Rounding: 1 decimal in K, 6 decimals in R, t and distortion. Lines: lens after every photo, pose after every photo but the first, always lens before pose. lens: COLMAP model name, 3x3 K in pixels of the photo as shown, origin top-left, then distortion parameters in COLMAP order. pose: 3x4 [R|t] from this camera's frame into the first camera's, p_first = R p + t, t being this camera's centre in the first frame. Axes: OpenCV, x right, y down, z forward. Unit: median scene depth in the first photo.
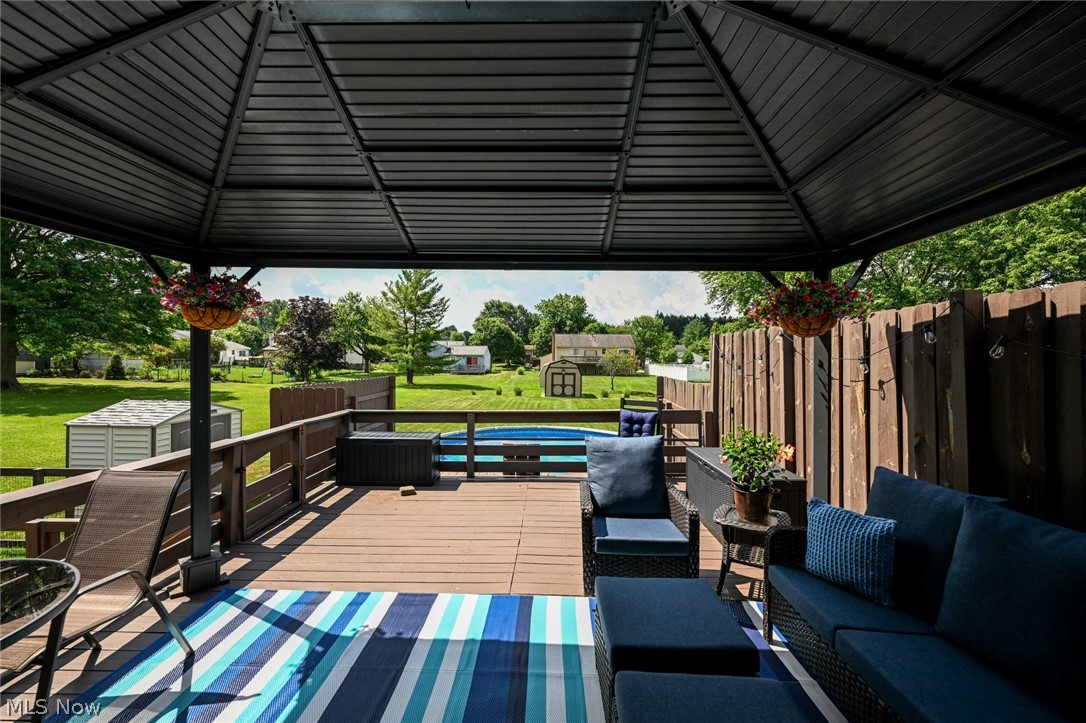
lens RADIAL K [[431.3, 0, 537.5], [0, 431.3, 358.2], [0, 0, 1]] dist [-0.003372, 0.001210]
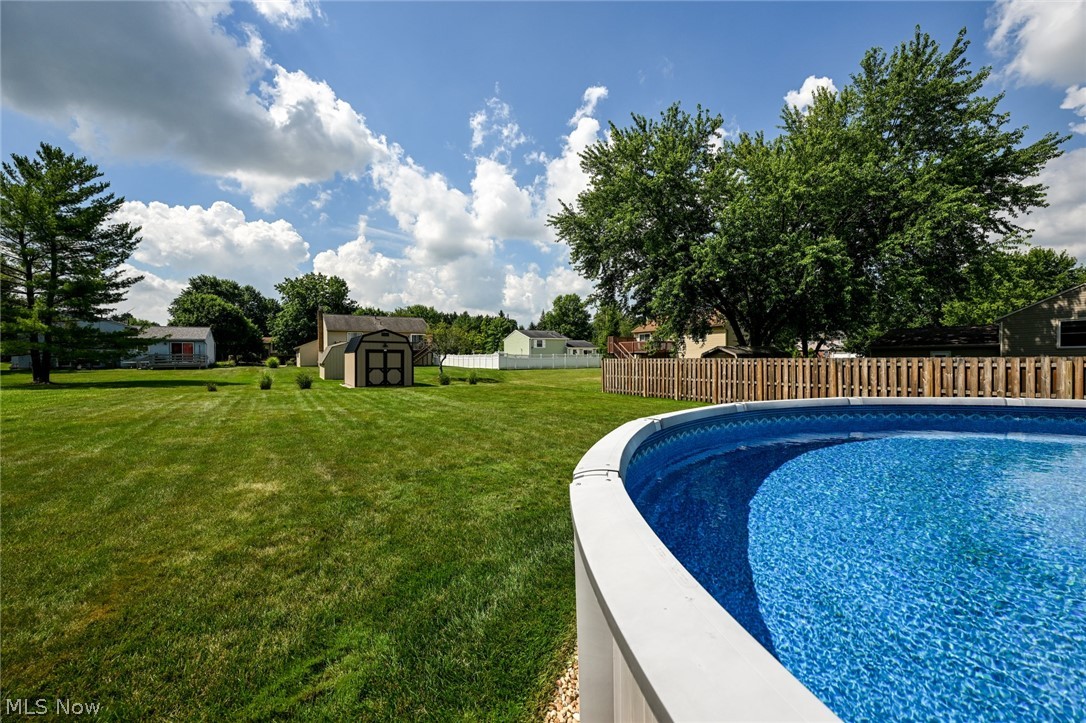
lens RADIAL K [[431.3, 0, 541.6], [0, 431.3, 361.6], [0, 0, 1]] dist [-0.003372, 0.001210]
pose [[0.840067, -0.016910, 0.542218, -0.052344], [0.013195, 0.999855, 0.010739, 0.026283], [-0.542321, -0.001867, 0.840169, 0.176996]]
